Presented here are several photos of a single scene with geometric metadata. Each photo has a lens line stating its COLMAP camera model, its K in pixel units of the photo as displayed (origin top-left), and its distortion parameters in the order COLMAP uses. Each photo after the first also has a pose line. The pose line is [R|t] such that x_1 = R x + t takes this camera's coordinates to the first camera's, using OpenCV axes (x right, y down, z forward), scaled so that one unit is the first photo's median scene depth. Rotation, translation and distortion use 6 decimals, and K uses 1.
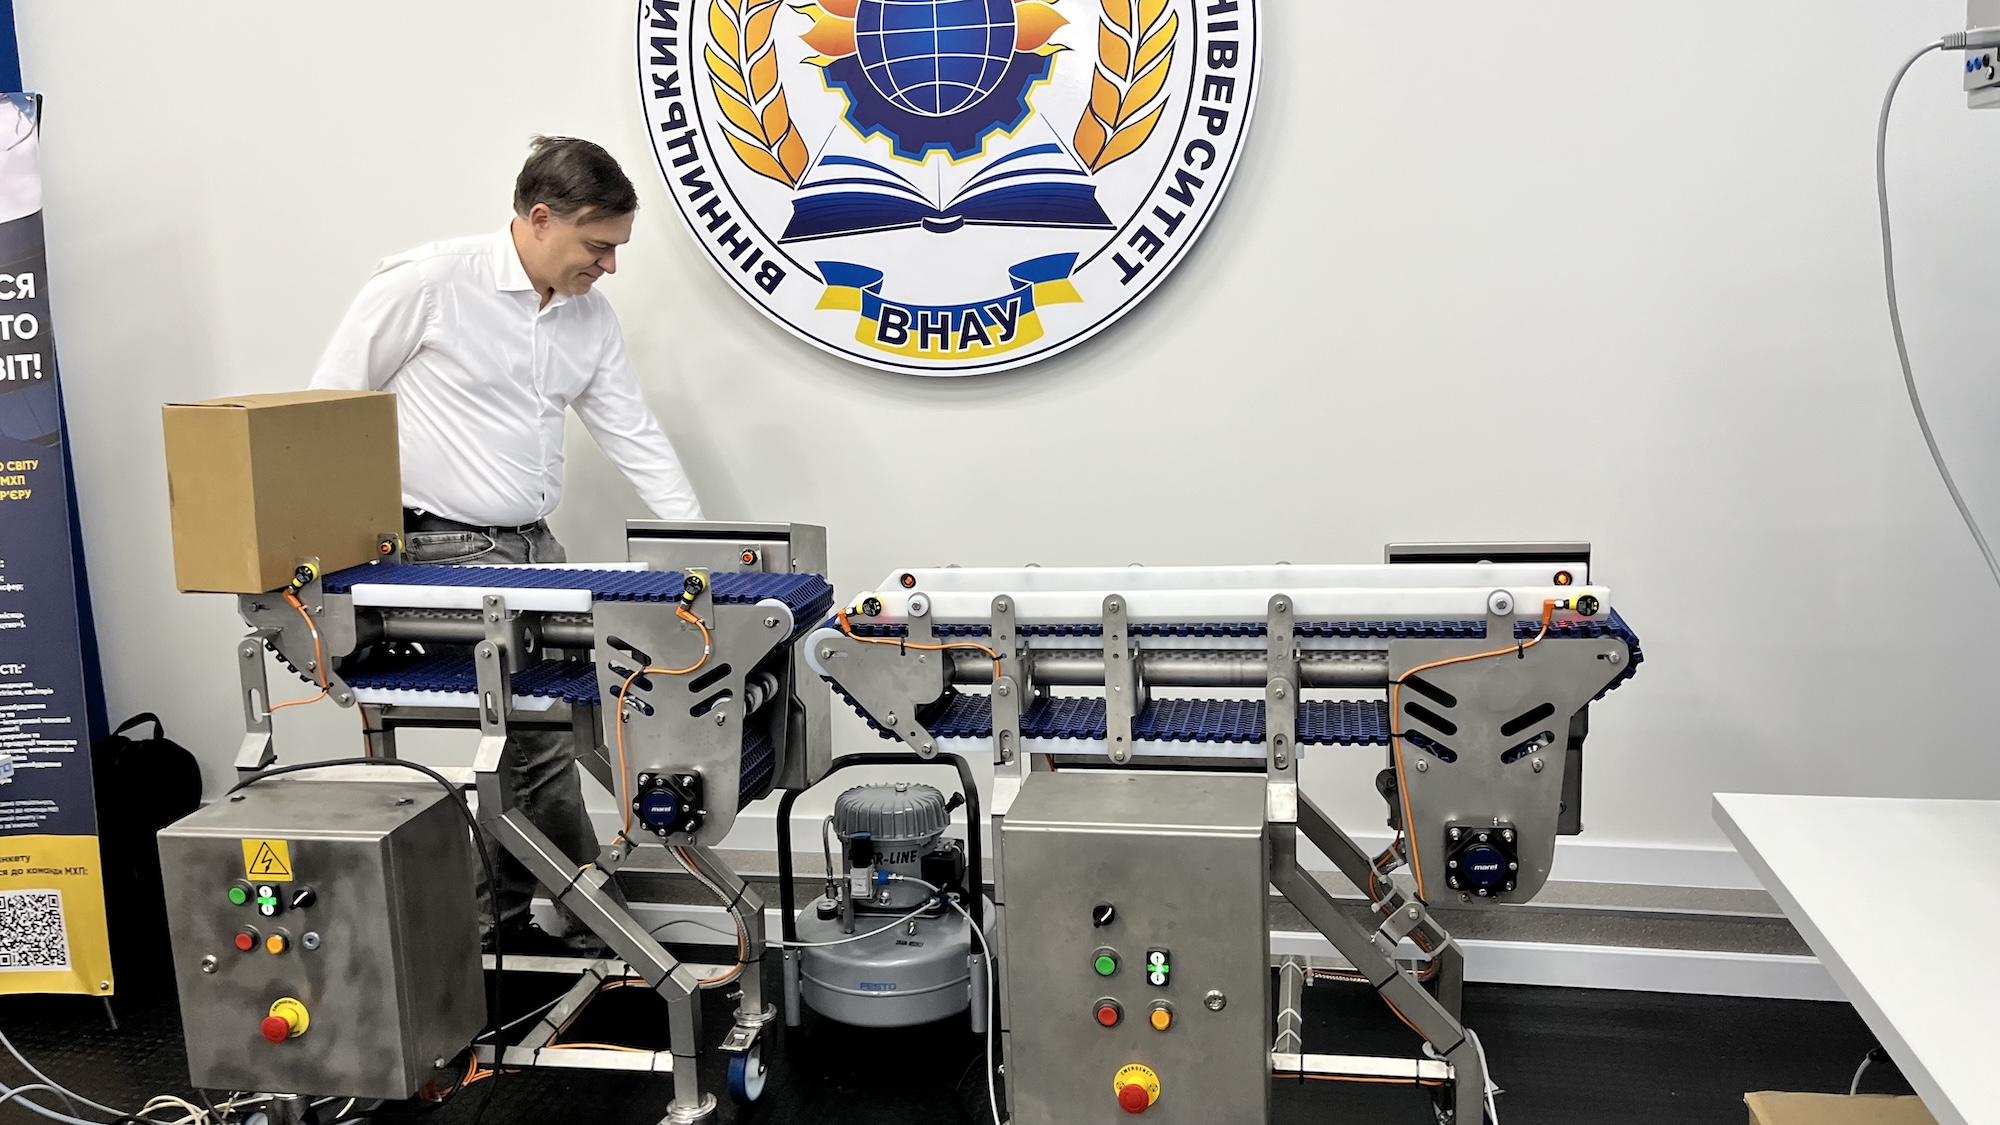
lens RADIAL K [[1543.4, 0, 998.8], [0, 1543.4, 544.5], [0, 0, 1]] dist [0.088812, -0.147837]
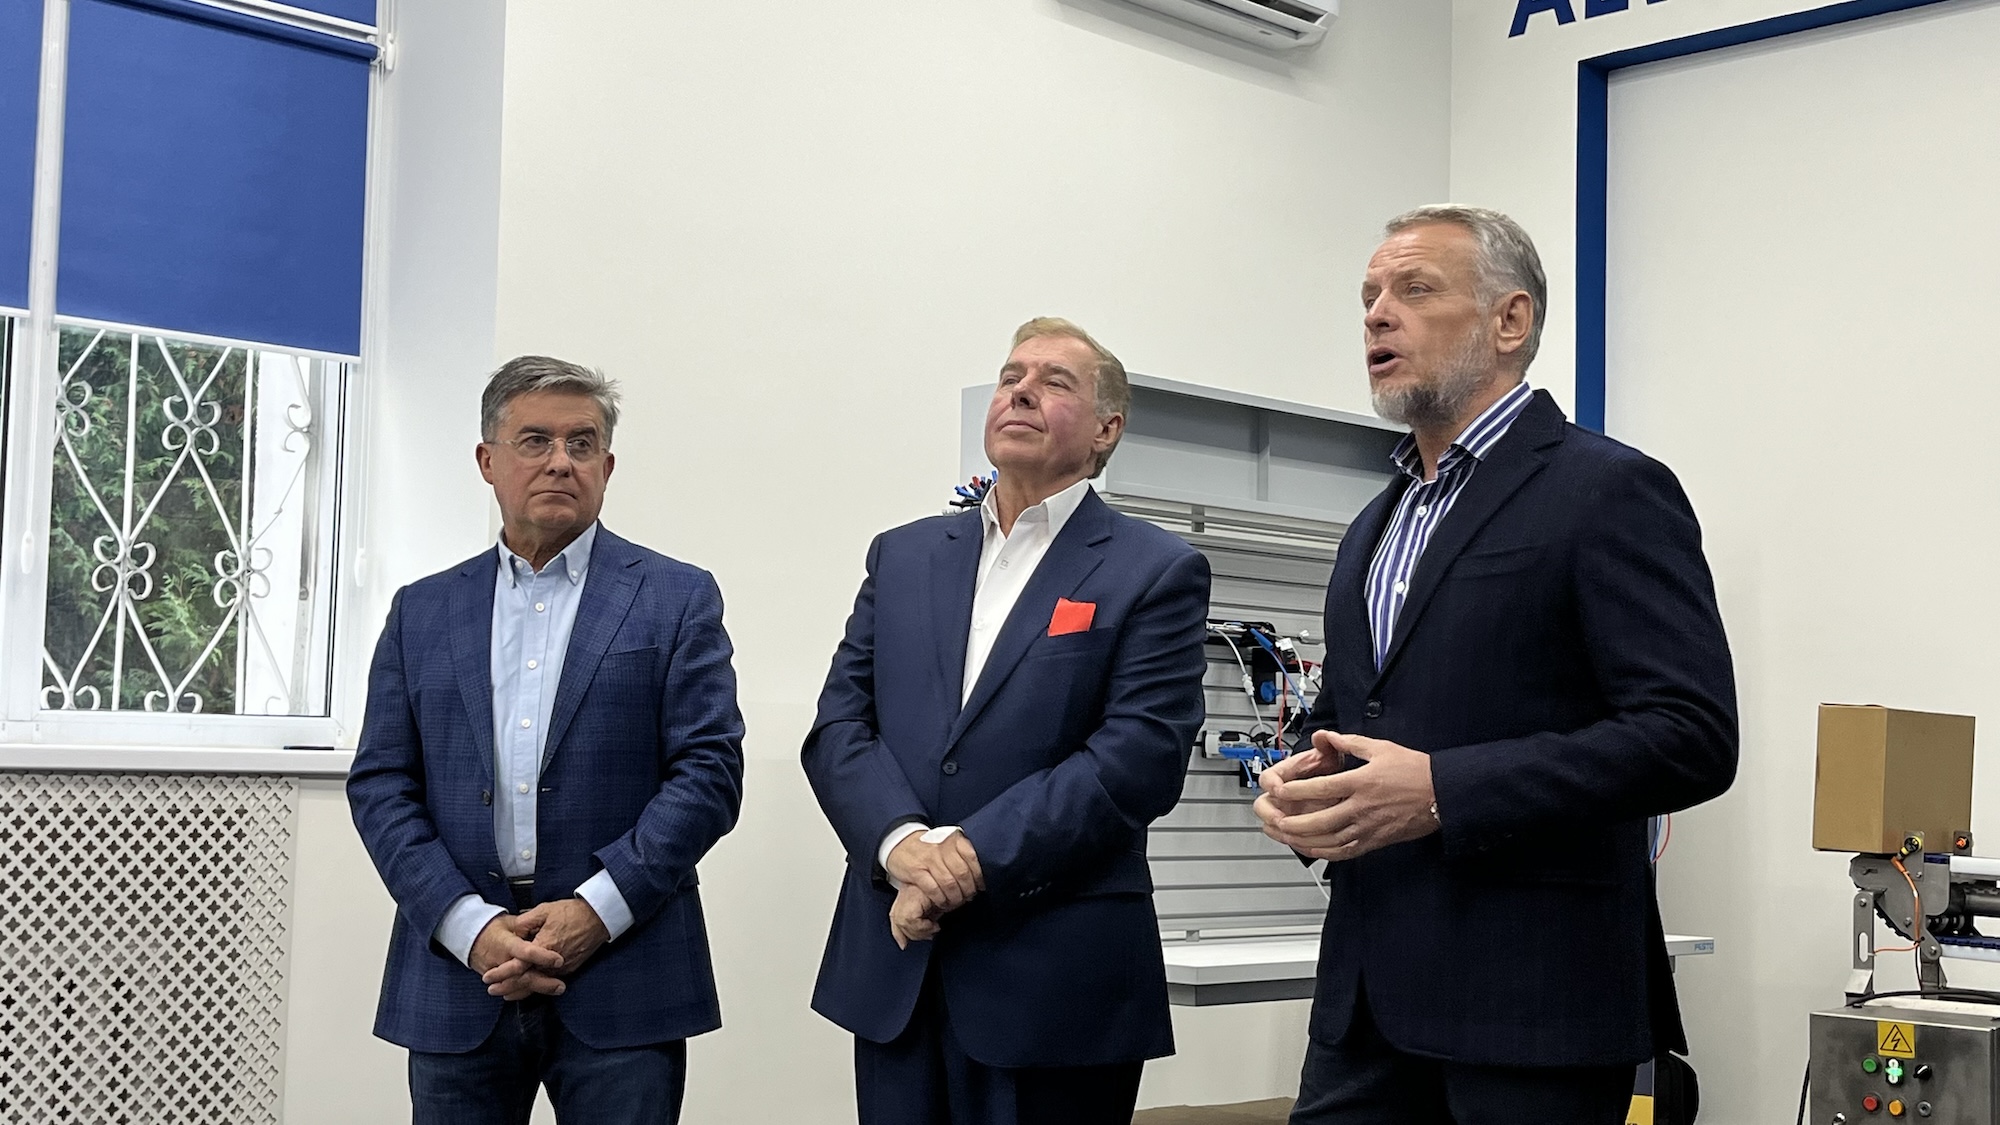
lens RADIAL K [[2511.0, 0, 1000.0], [0, 2511.0, 562.5], [0, 0, 1]] dist [0.071584, -0.272514]
pose [[0.827689, 0.010059, -0.561097, 0.081360], [-0.146882, 0.968868, -0.199301, 0.316111], [0.541624, 0.247375, 0.803399, -1.089784]]
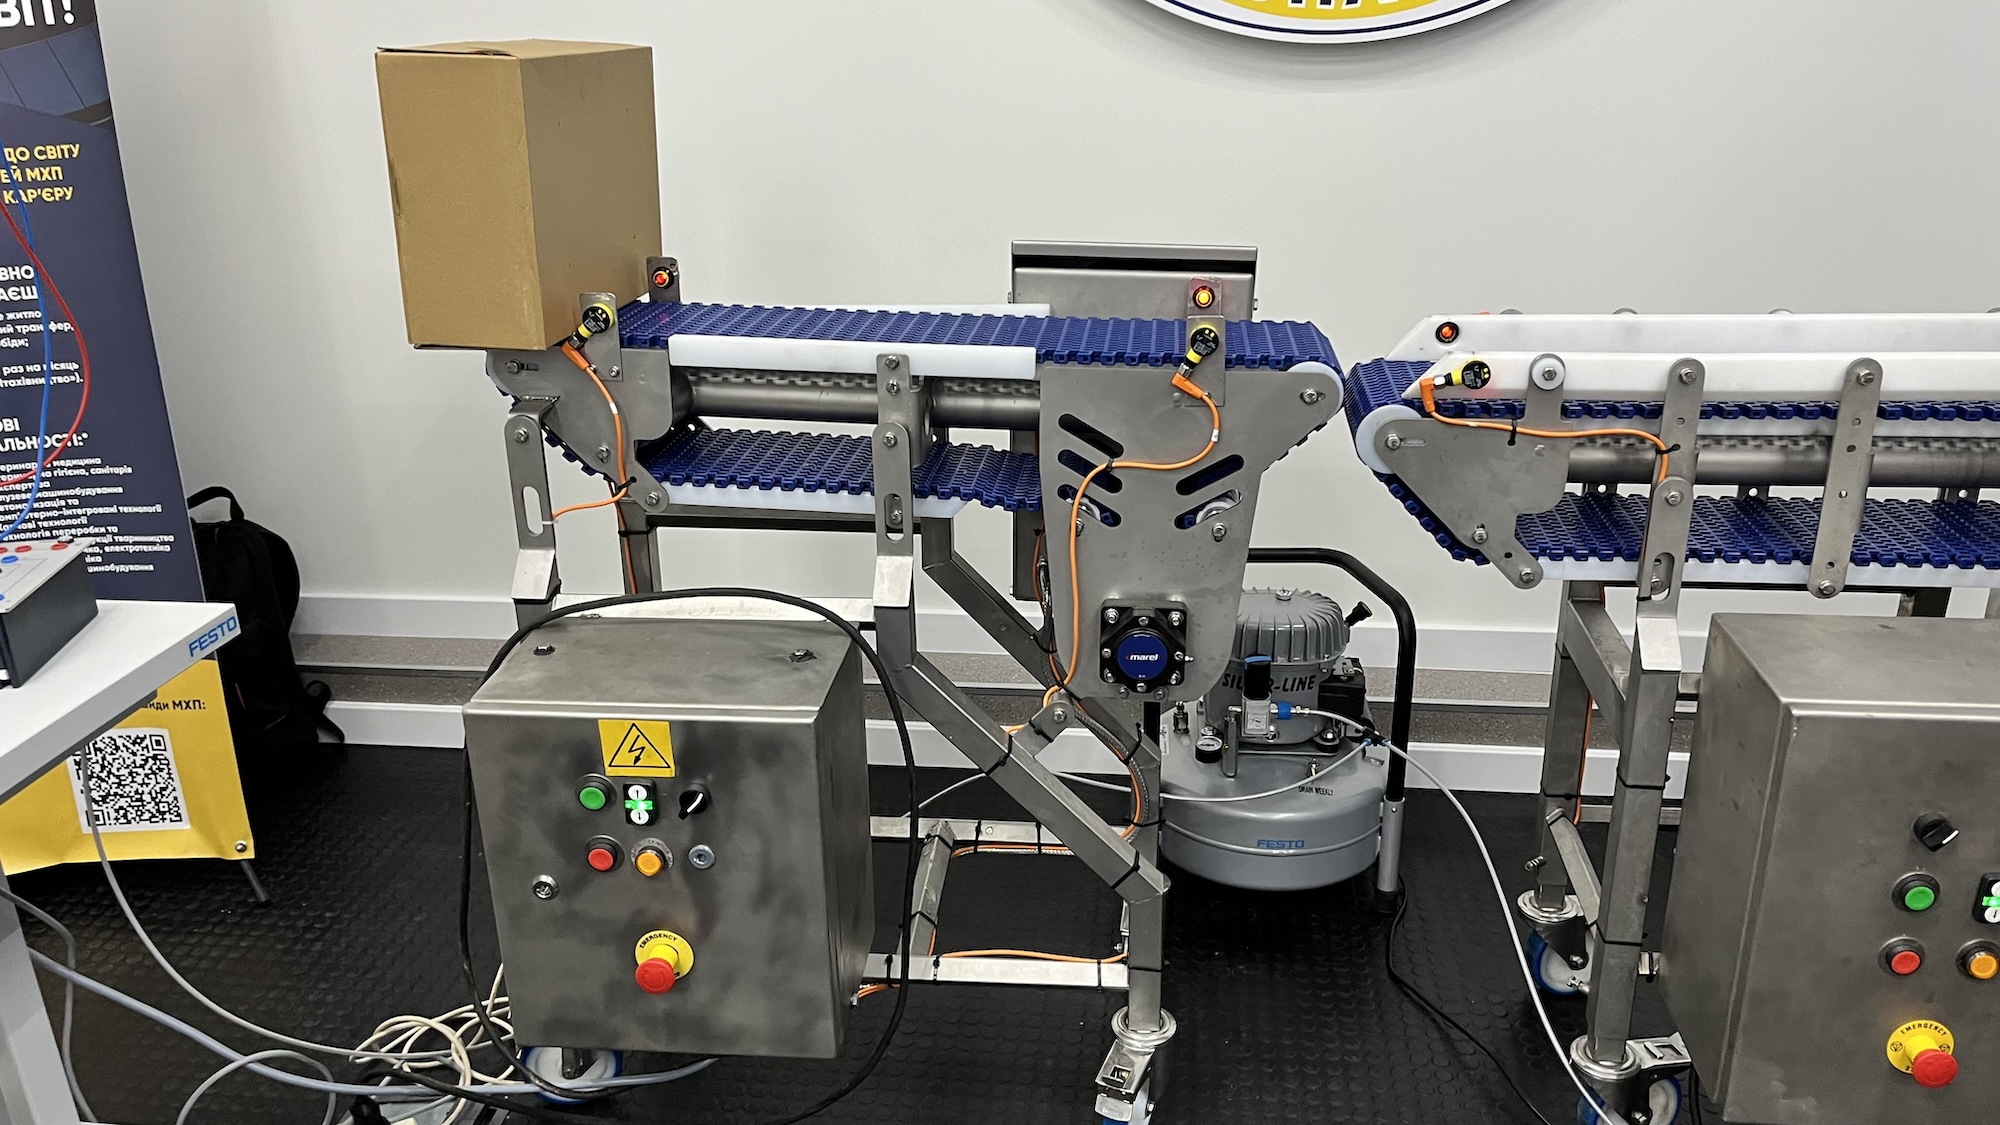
lens RADIAL K [[1529.3, 0, 1004.0], [0, 1529.3, 585.5], [0, 0, 1]] dist [0.068857, -0.114560]
pose [[0.996514, -0.009149, 0.082925, -0.332787], [-0.007906, 0.979139, 0.203039, -0.004826], [-0.083053, -0.202987, 0.975653, 0.317904]]
